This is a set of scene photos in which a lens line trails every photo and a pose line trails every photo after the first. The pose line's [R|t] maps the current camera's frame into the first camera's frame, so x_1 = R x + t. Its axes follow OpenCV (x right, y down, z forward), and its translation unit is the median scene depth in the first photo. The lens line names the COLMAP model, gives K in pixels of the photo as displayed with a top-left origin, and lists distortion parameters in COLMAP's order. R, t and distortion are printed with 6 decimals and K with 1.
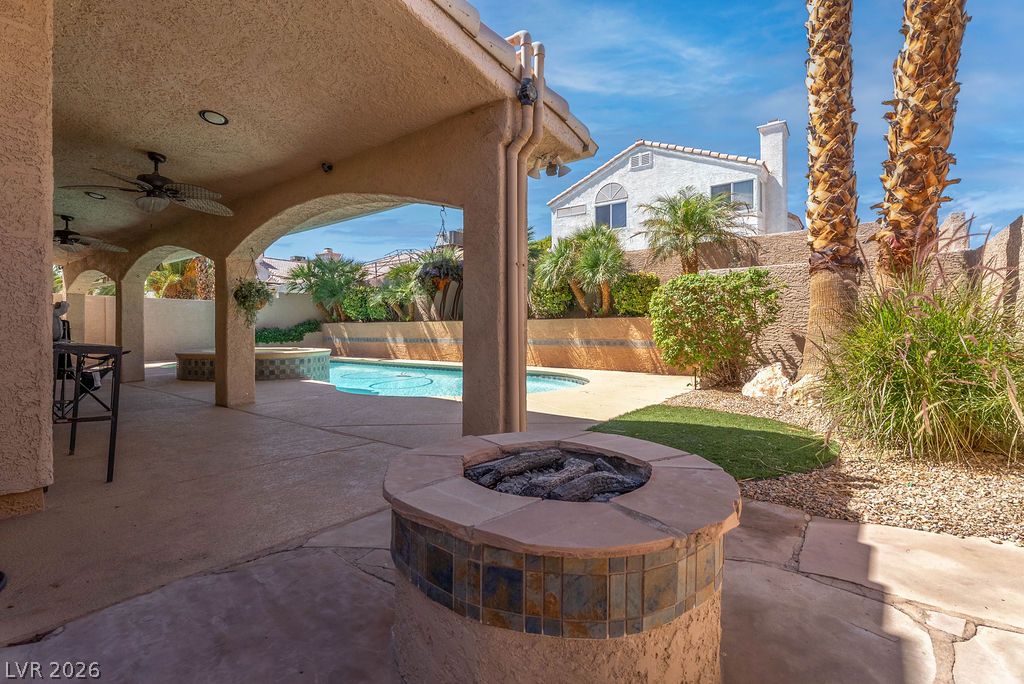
lens RADIAL K [[458.0, 0, 521.3], [0, 458.0, 334.7], [0, 0, 1]] dist [-0.000660, -0.001184]
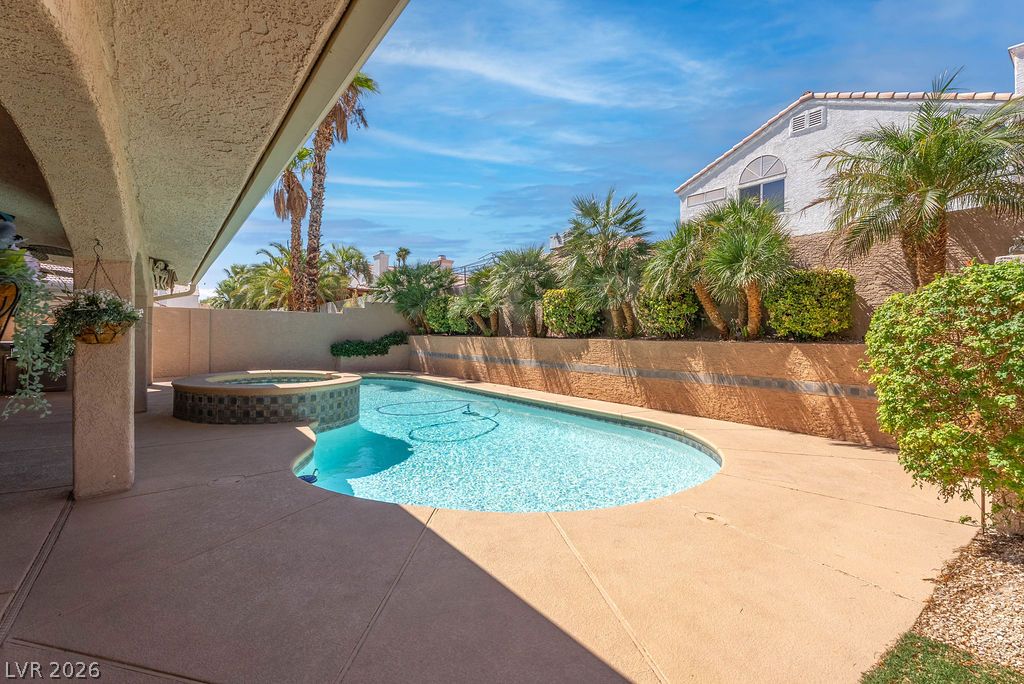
lens RADIAL K [[458.0, 0, 514.0], [0, 458.0, 338.3], [0, 0, 1]] dist [-0.000660, -0.001184]
pose [[0.956949, 0.017186, -0.289746, 0.047495], [-0.018177, 0.999835, -0.000729, -0.033076], [0.289686, 0.005965, 0.957103, 0.274648]]
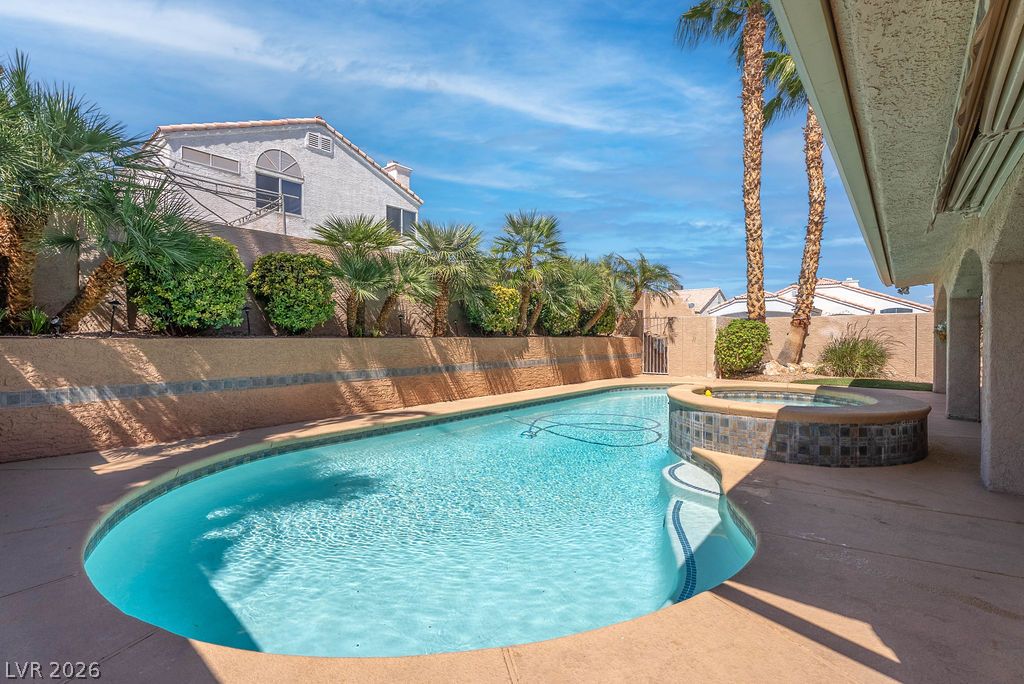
lens RADIAL K [[458.0, 0, 512.0], [0, 458.0, 342.2], [0, 0, 1]] dist [-0.000660, -0.001184]
pose [[0.076230, -0.007279, 0.997064, -0.969326], [0.011207, 0.999916, 0.006443, -0.030958], [-0.997027, 0.010682, 0.076305, 1.044855]]
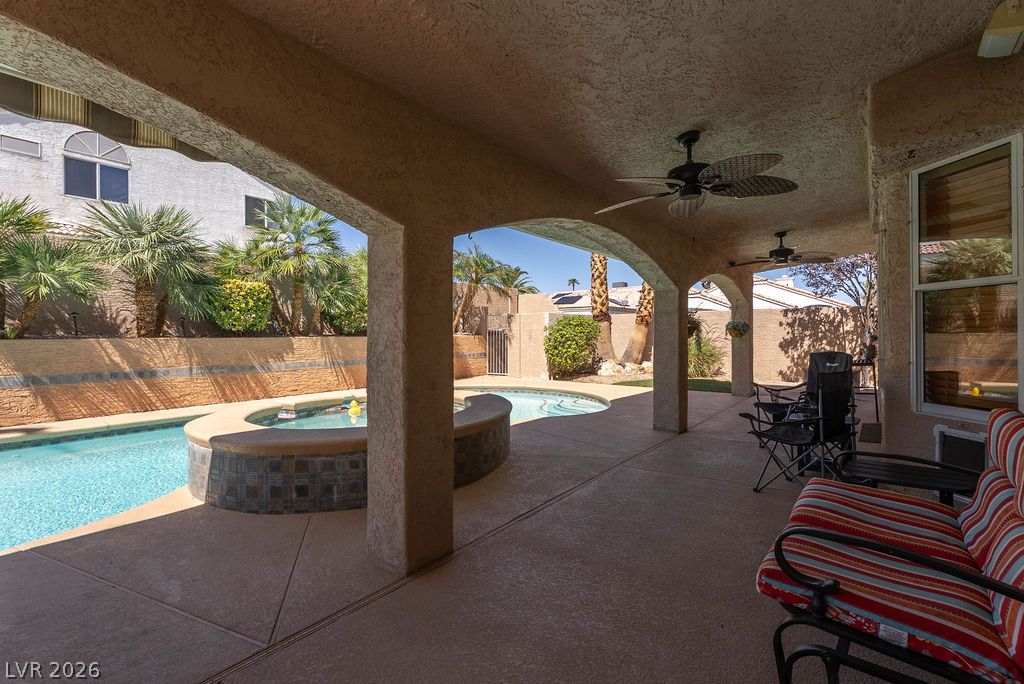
lens RADIAL K [[458.0, 0, 511.7], [0, 458.0, 331.2], [0, 0, 1]] dist [-0.000660, -0.001184]
pose [[0.036073, 0.010698, 0.999292, -0.856509], [0.015436, 0.999817, -0.011261, -0.029541], [-0.999230, 0.015831, 0.035901, 0.663828]]
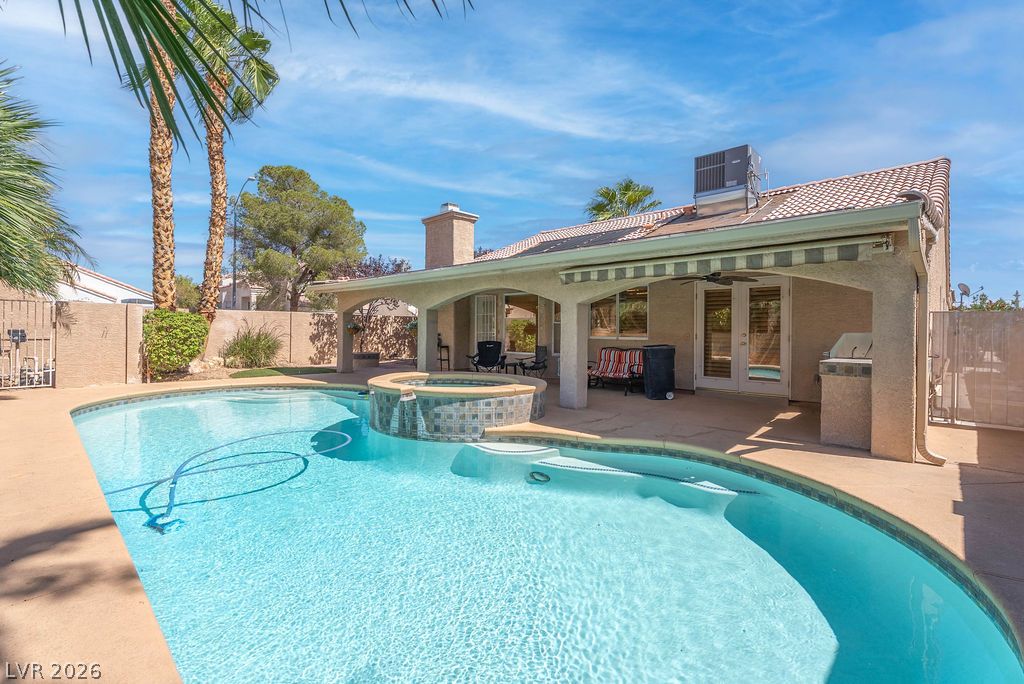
lens RADIAL K [[458.0, 0, 502.6], [0, 458.0, 328.1], [0, 0, 1]] dist [-0.000660, -0.001184]
pose [[-0.989446, -0.004948, 0.144821, -0.619767], [-0.003809, 0.999960, 0.008141, -0.047132], [-0.144855, 0.007504, -0.989424, 1.424957]]
